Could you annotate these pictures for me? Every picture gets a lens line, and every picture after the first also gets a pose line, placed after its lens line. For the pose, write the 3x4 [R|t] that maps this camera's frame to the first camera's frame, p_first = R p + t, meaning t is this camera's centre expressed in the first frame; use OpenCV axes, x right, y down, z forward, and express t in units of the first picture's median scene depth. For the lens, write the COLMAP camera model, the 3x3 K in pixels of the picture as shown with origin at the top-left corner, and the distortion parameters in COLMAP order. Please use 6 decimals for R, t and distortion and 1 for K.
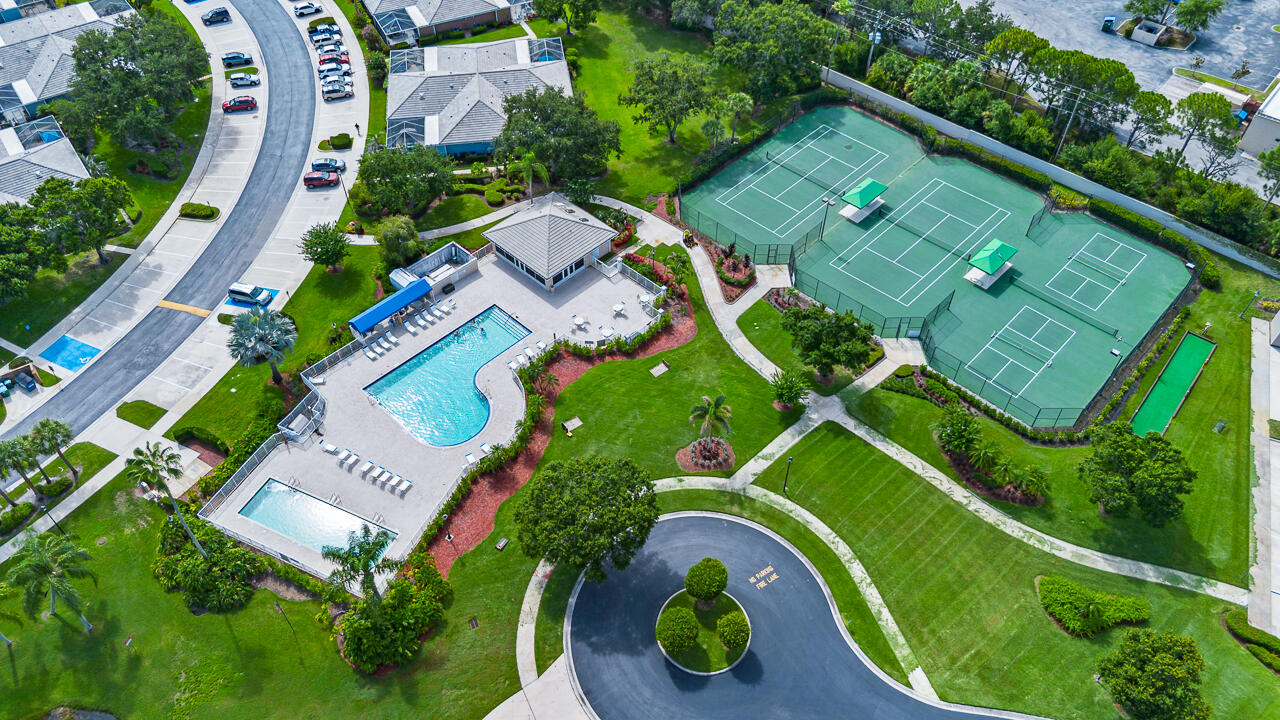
lens RADIAL K [[916.5, 0, 637.5], [0, 916.5, 355.2], [0, 0, 1]] dist [0.059189, -0.056936]
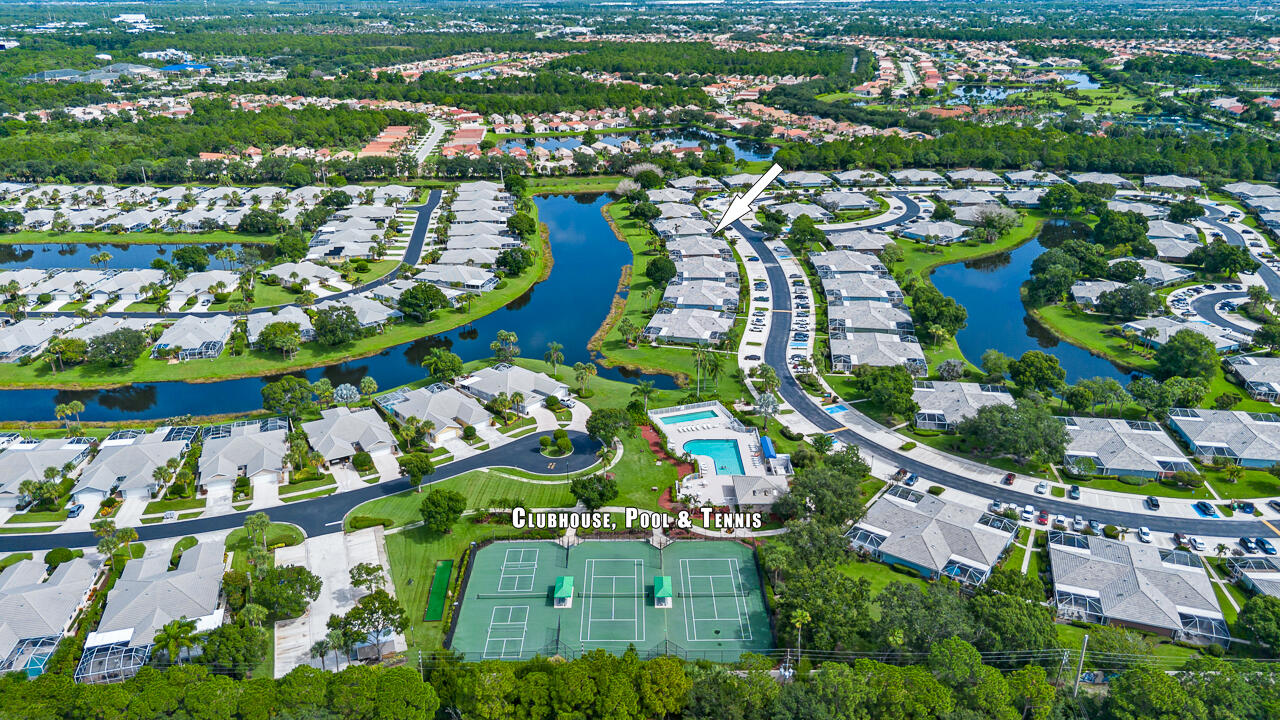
lens RADIAL K [[916.5, 0, 637.5], [0, 916.5, 355.2], [0, 0, 1]] dist [0.059189, -0.056936]
pose [[-0.710617, 0.262633, -0.652723, 1.219729], [-0.514069, 0.439590, 0.736541, -1.496563], [0.480370, 0.858944, -0.177369, 1.021767]]
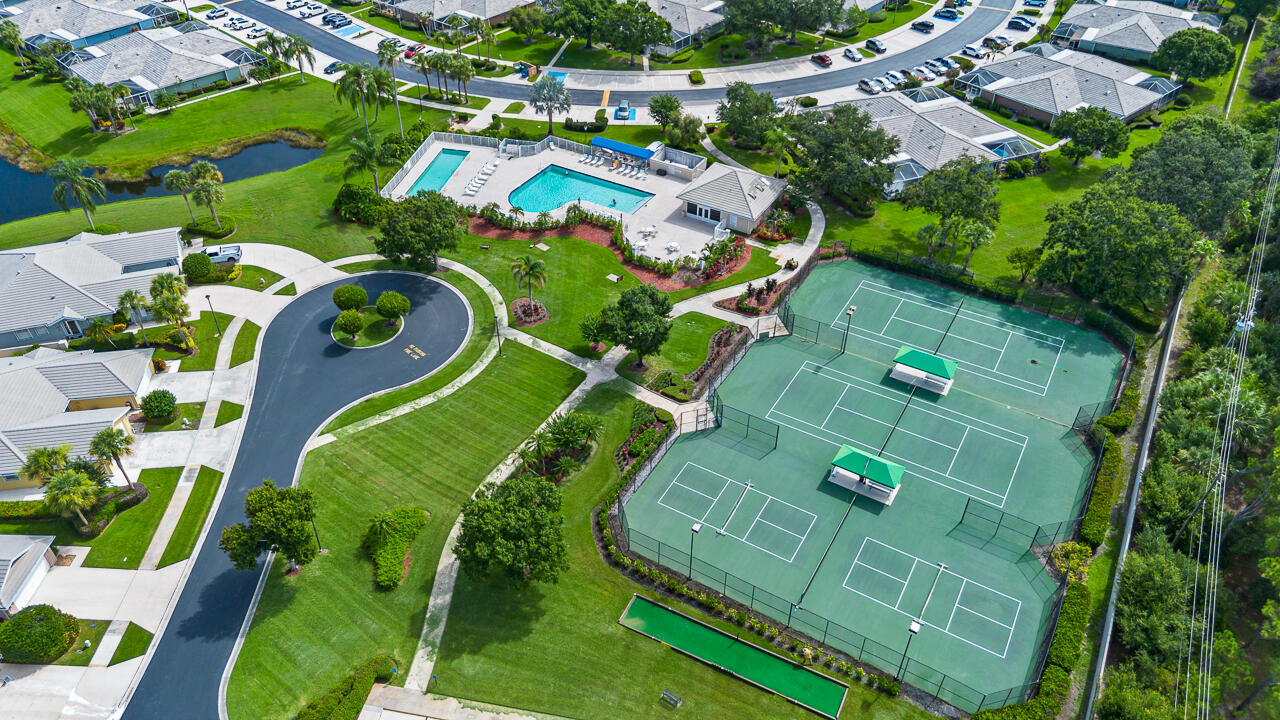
lens RADIAL K [[916.5, 0, 637.5], [0, 916.5, 355.2], [0, 0, 1]] dist [0.059189, -0.056936]
pose [[0.231436, 0.613258, -0.755217, 0.898101], [-0.716142, 0.632823, 0.294408, -0.263494], [0.658466, 0.472706, 0.585638, 0.369994]]
